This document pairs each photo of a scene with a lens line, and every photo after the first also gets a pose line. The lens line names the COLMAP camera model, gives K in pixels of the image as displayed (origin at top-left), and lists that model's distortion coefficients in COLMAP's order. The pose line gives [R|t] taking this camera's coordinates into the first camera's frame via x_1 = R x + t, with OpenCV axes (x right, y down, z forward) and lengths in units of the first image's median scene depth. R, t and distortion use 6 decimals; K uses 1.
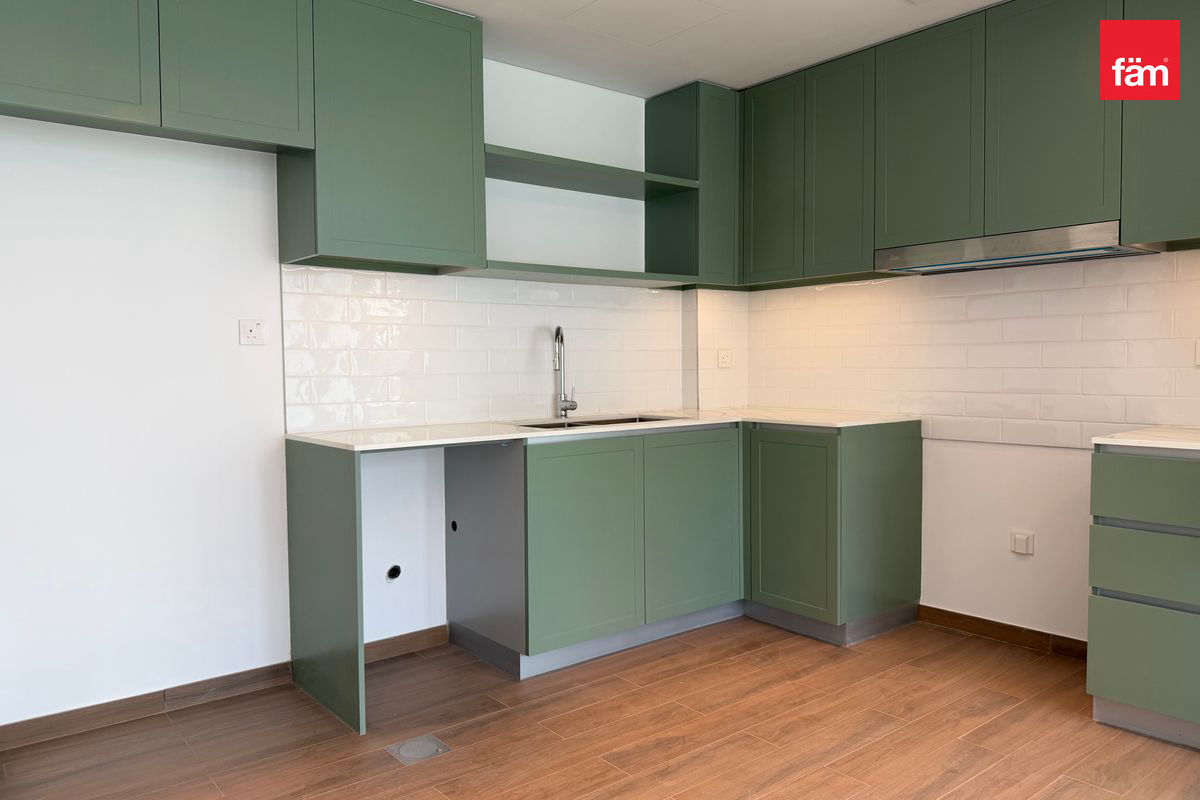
lens RADIAL K [[848.7, 0, 600.0], [0, 848.7, 400.0], [0, 0, 1]] dist [-0.003843, -0.005957]
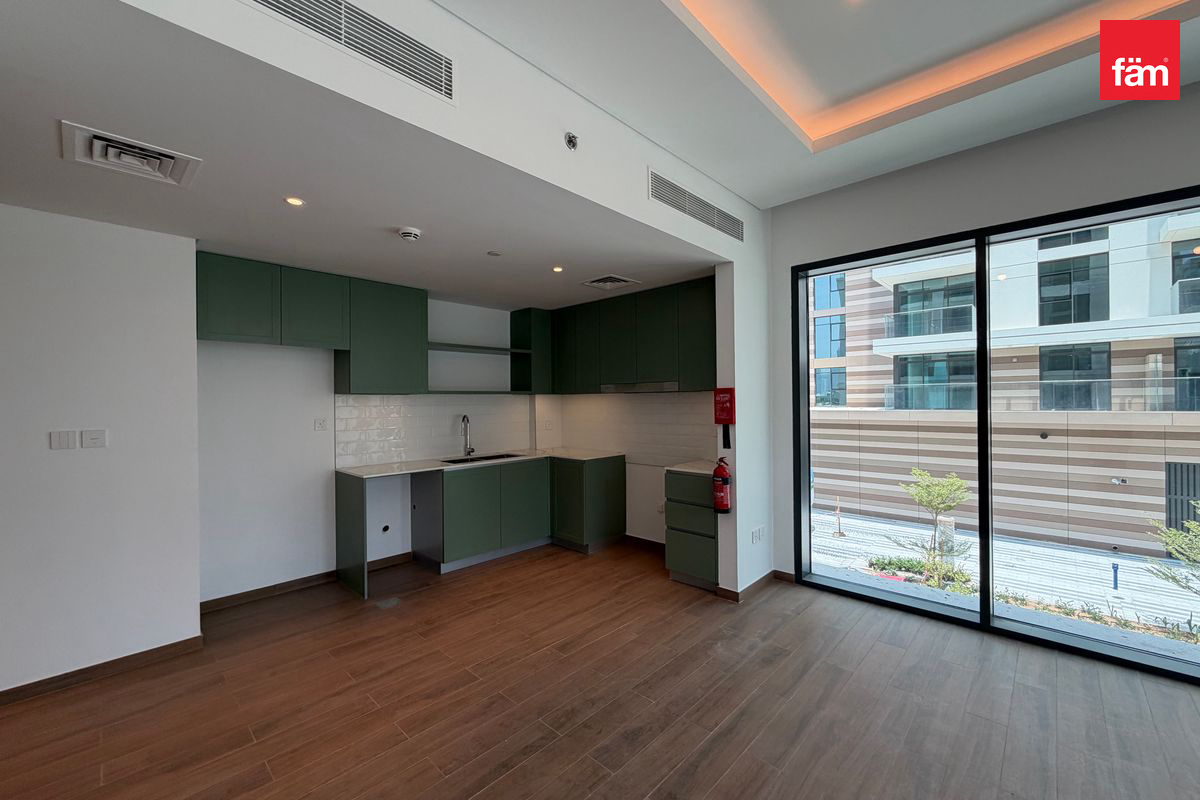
lens RADIAL K [[485.1, 0, 600.0], [0, 485.1, 400.0], [0, 0, 1]] dist [0.002589, 0.000179]
pose [[0.992868, -0.002039, 0.119204, 0.167235], [0.007257, 0.999033, -0.043352, -0.077408], [-0.119001, 0.043908, 0.991923, -0.358739]]
